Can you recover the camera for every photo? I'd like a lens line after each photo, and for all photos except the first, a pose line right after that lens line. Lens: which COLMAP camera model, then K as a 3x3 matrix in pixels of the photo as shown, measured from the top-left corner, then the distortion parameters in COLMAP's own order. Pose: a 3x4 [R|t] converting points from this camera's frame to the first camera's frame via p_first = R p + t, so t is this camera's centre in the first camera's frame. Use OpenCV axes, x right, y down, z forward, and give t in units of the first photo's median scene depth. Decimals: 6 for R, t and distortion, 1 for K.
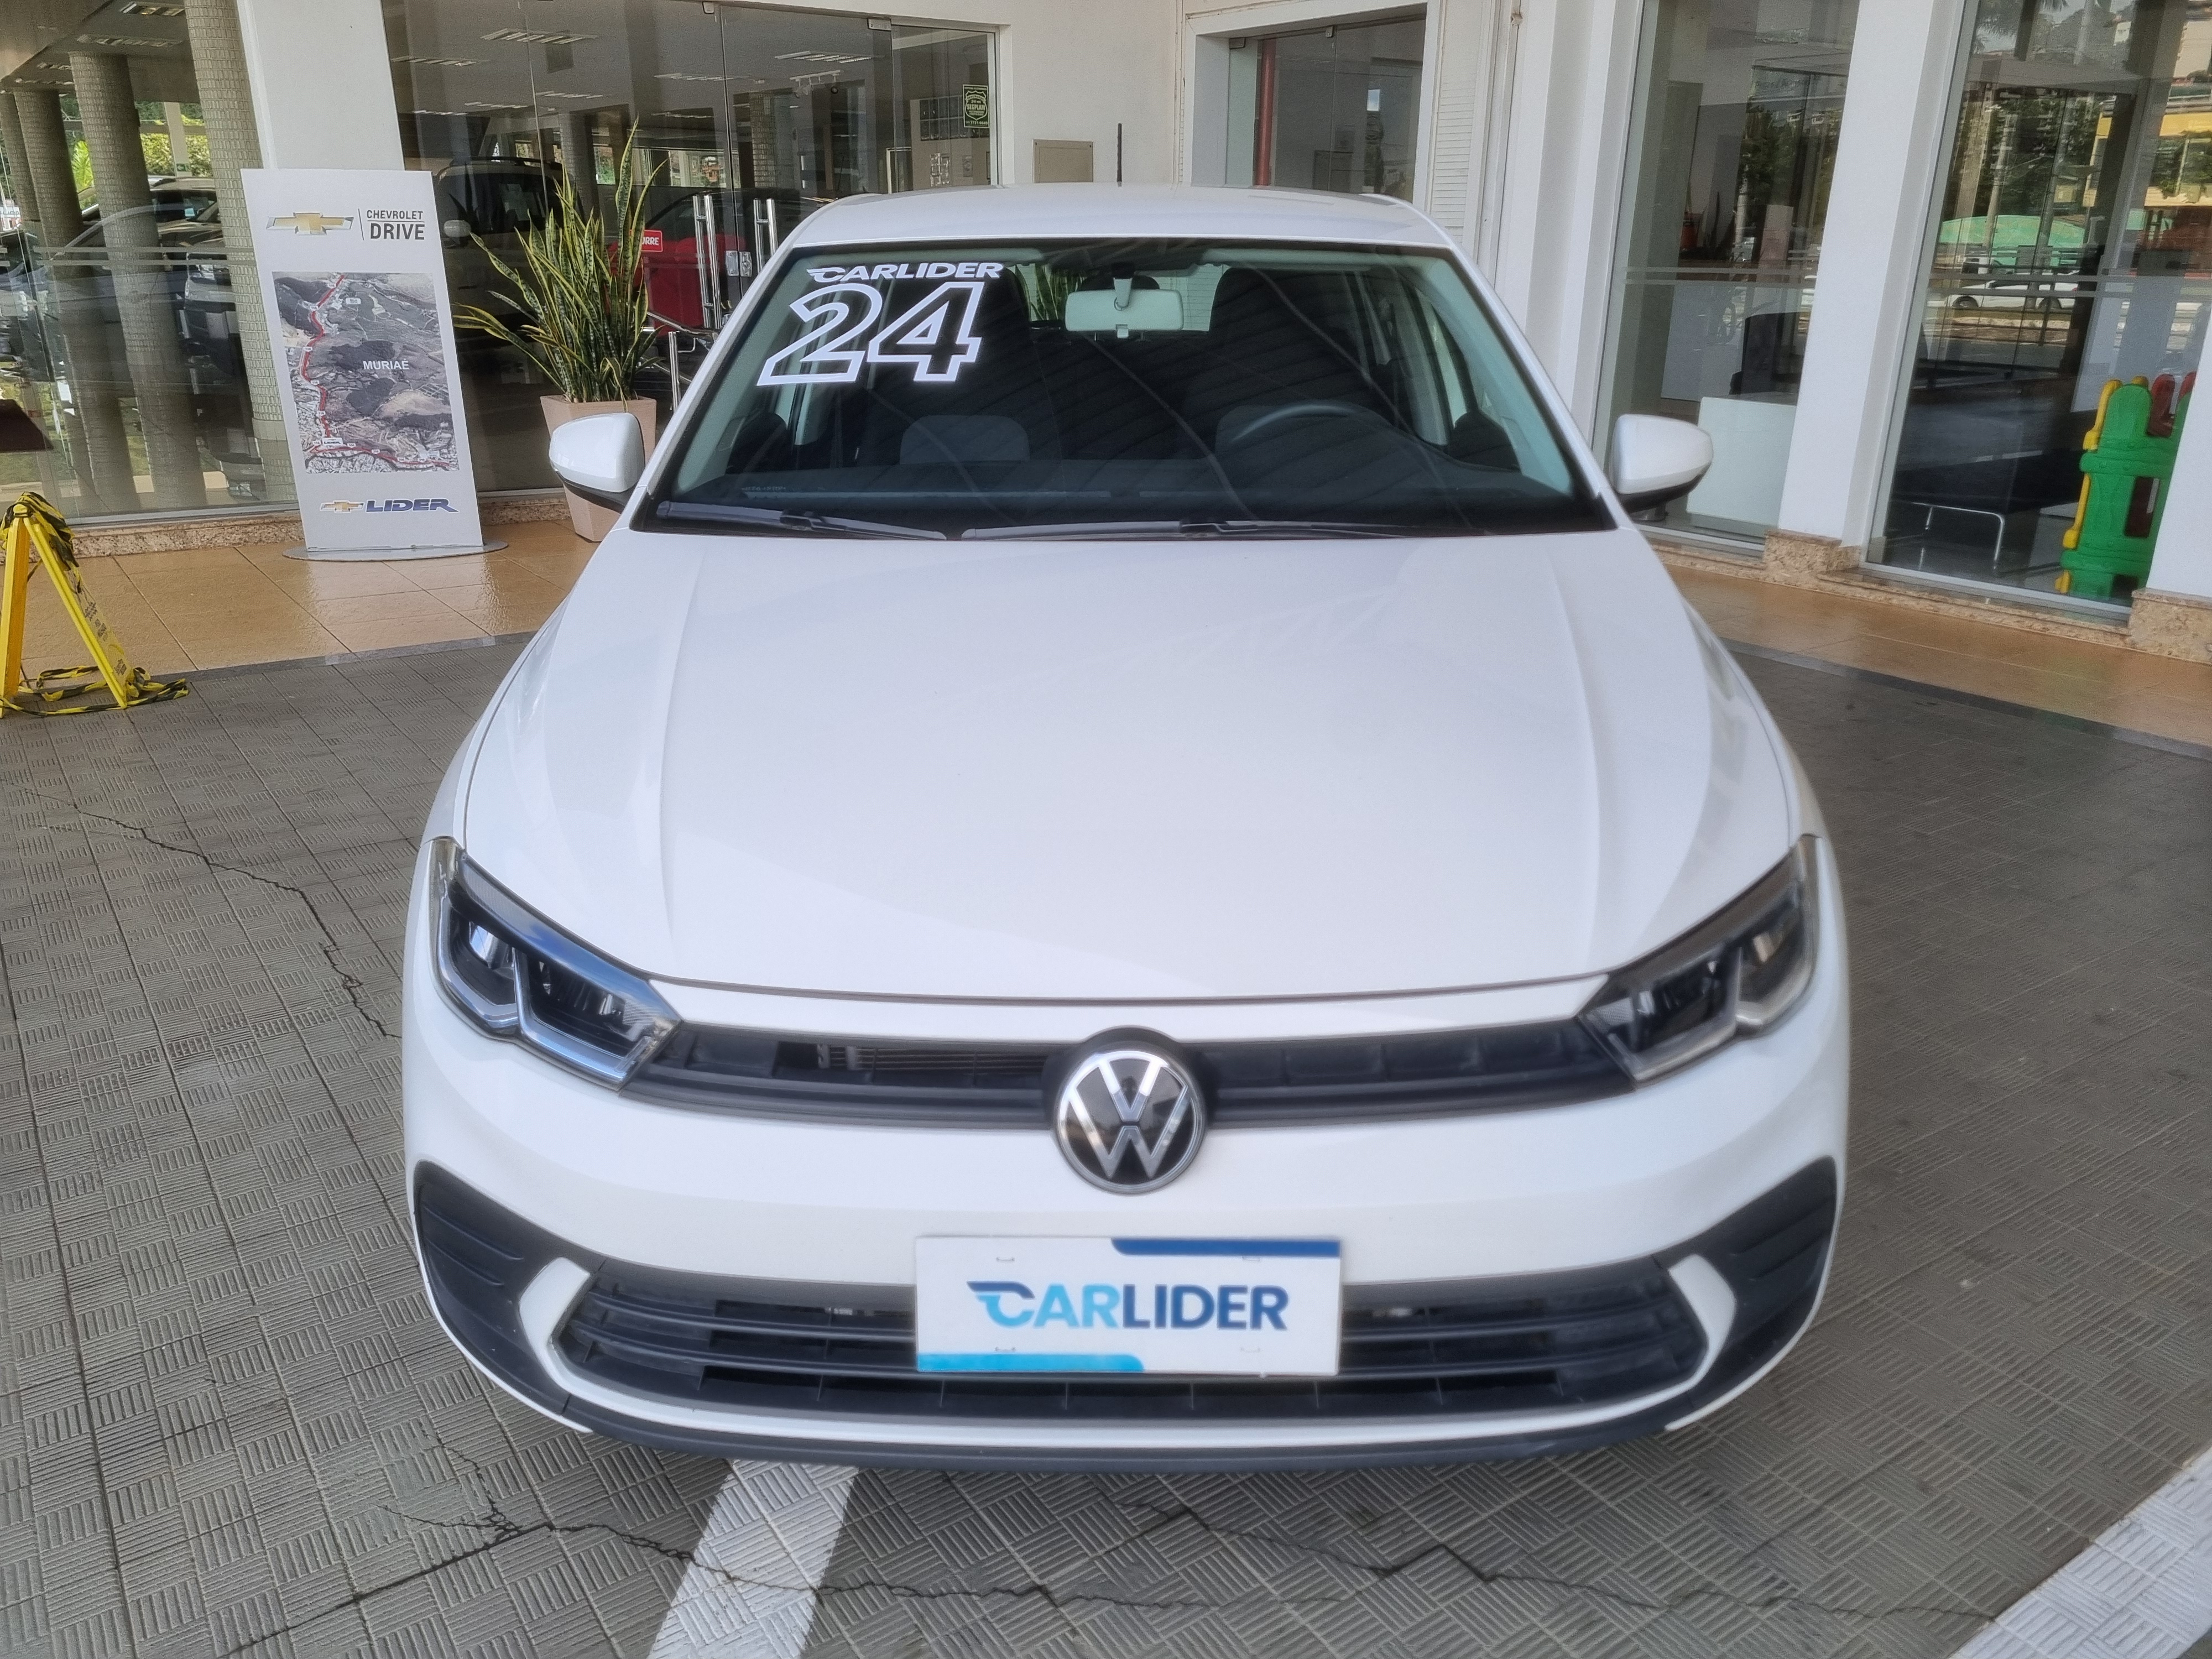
lens RADIAL K [[1673.3, 0, 1106.0], [0, 1673.3, 829.5], [0, 0, 1]] dist [0.047127, -0.003154]
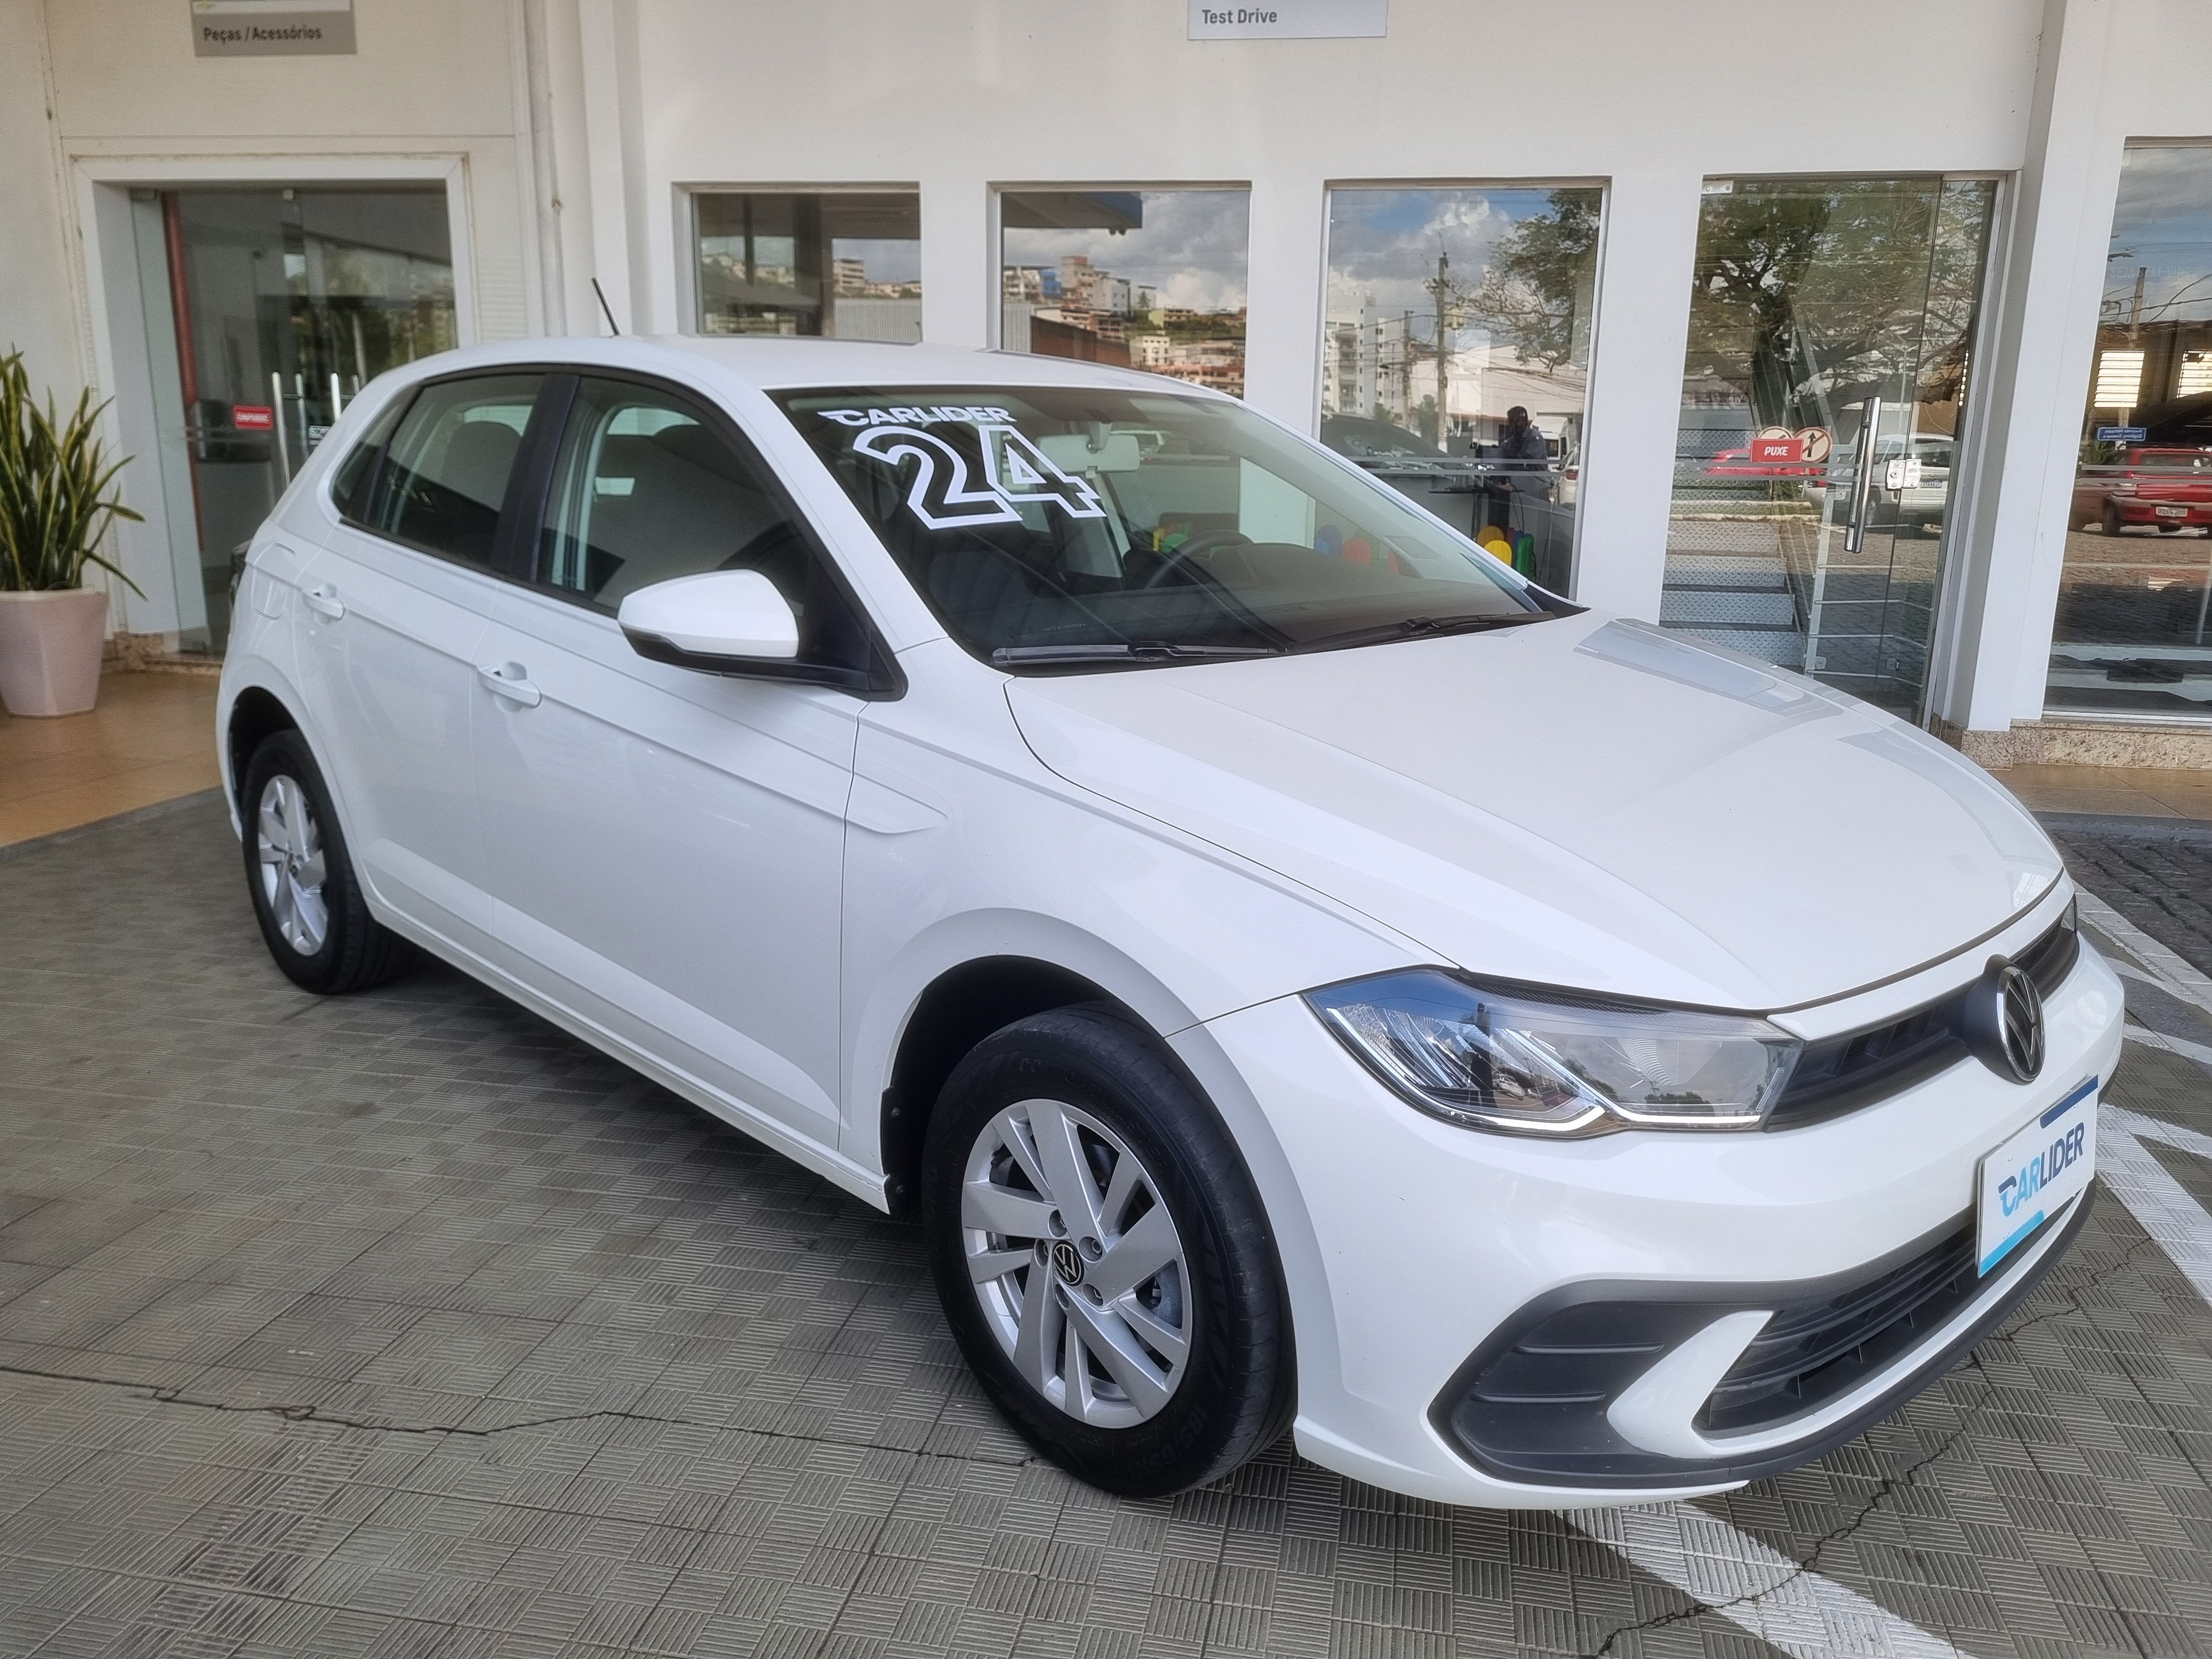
lens RADIAL K [[1673.3, 0, 1106.0], [0, 1673.3, 829.5], [0, 0, 1]] dist [0.047127, -0.003154]
pose [[0.708765, -0.156408, 0.687887, -0.666134], [0.229594, 0.973166, -0.015289, -0.055483], [-0.667037, 0.168771, 0.725657, 0.244002]]
